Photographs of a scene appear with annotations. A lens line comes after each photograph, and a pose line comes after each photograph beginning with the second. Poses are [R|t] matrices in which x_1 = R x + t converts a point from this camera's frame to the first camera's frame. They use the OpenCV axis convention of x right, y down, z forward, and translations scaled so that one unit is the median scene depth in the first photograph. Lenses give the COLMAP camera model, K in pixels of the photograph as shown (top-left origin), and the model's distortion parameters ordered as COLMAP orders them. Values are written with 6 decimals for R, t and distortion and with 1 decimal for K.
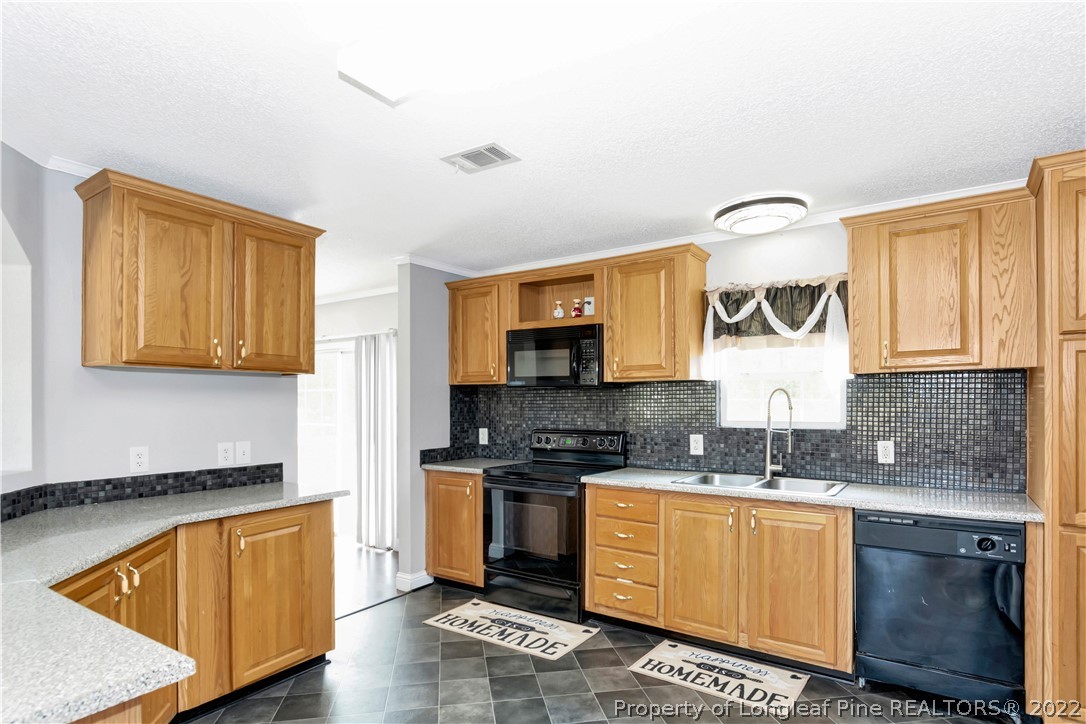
lens RADIAL K [[575.6, 0, 539.9], [0, 575.6, 405.3], [0, 0, 1]] dist [0.003536, 0.000038]
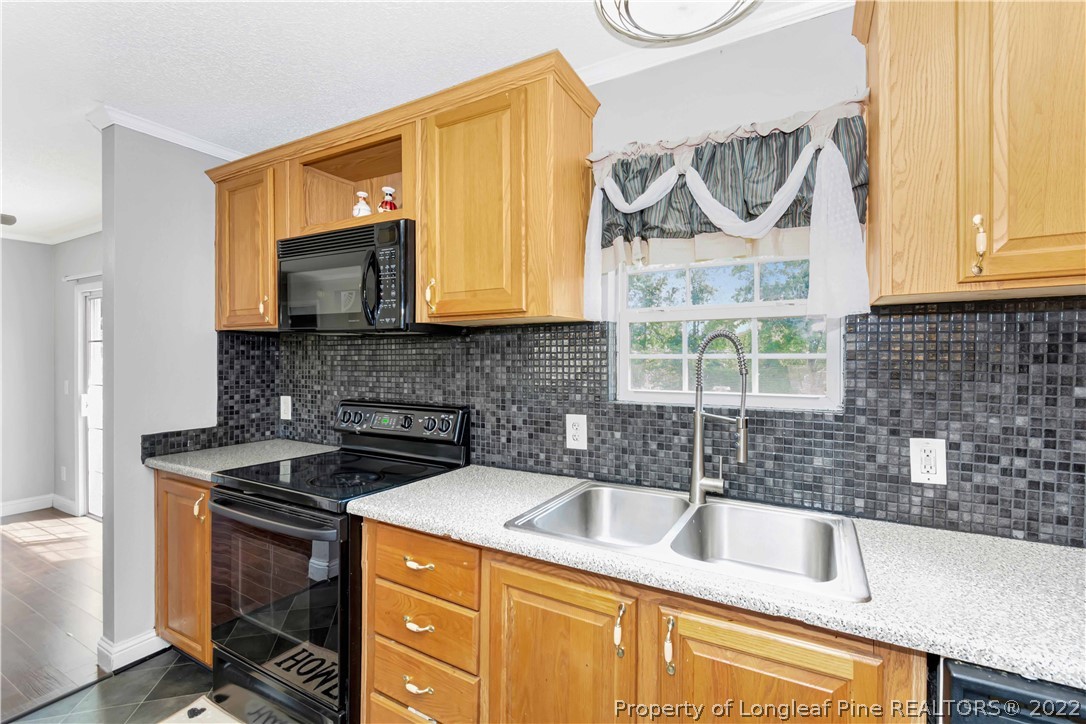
lens RADIAL K [[482.3, 0, 542.0], [0, 482.3, 359.3], [0, 0, 1]] dist [0.001802, 0.000423]
pose [[0.995787, 0.005612, 0.091528, 0.197811], [-0.005171, 0.999974, -0.005052, -0.002664], [-0.091554, 0.004557, 0.995790, 0.530460]]
